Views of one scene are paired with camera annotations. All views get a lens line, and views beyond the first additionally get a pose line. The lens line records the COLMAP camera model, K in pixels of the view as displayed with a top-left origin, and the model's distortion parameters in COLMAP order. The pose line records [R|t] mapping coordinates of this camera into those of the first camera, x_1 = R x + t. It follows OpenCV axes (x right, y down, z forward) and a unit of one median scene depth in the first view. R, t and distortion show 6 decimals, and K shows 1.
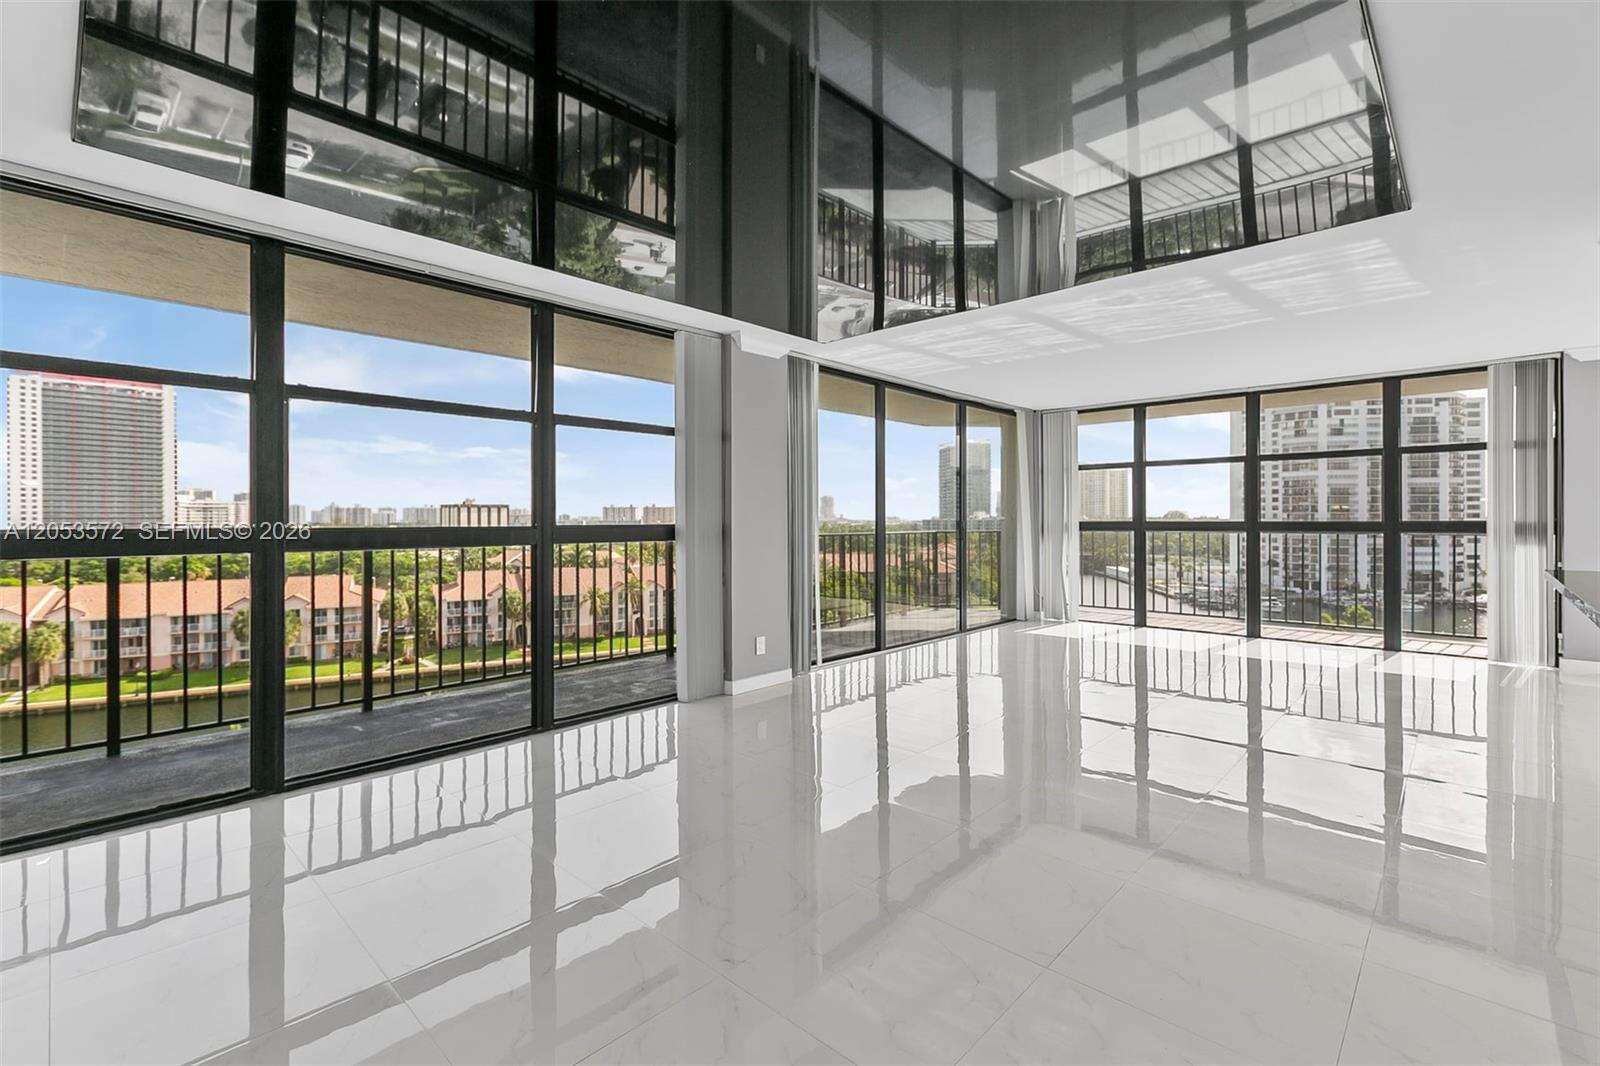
lens RADIAL K [[714.2, 0, 800.2], [0, 714.2, 526.2], [0, 0, 1]] dist [-0.001650, -0.000699]
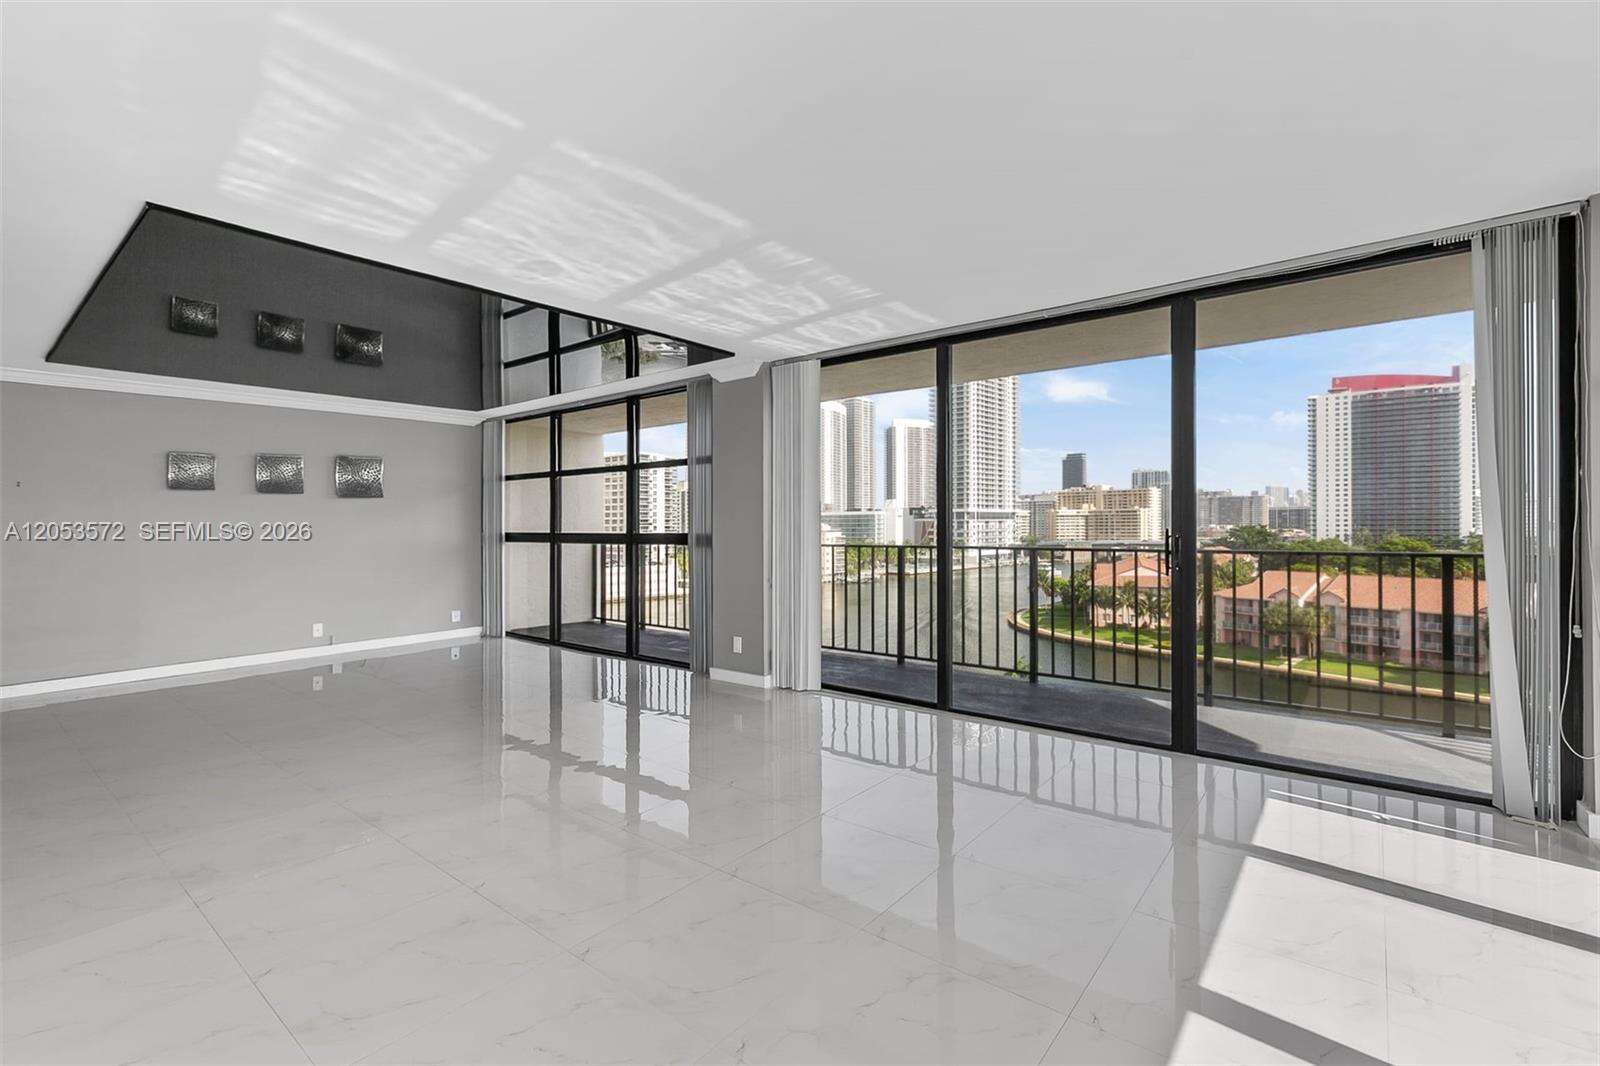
lens RADIAL K [[715.2, 0, 794.5], [0, 715.2, 512.7], [0, 0, 1]] dist [0.000141, -0.000082]
pose [[0.076722, -0.011148, -0.996990, 1.081668], [-0.001158, 0.999936, -0.011271, -0.023300], [0.997052, 0.002020, 0.076704, 1.037008]]
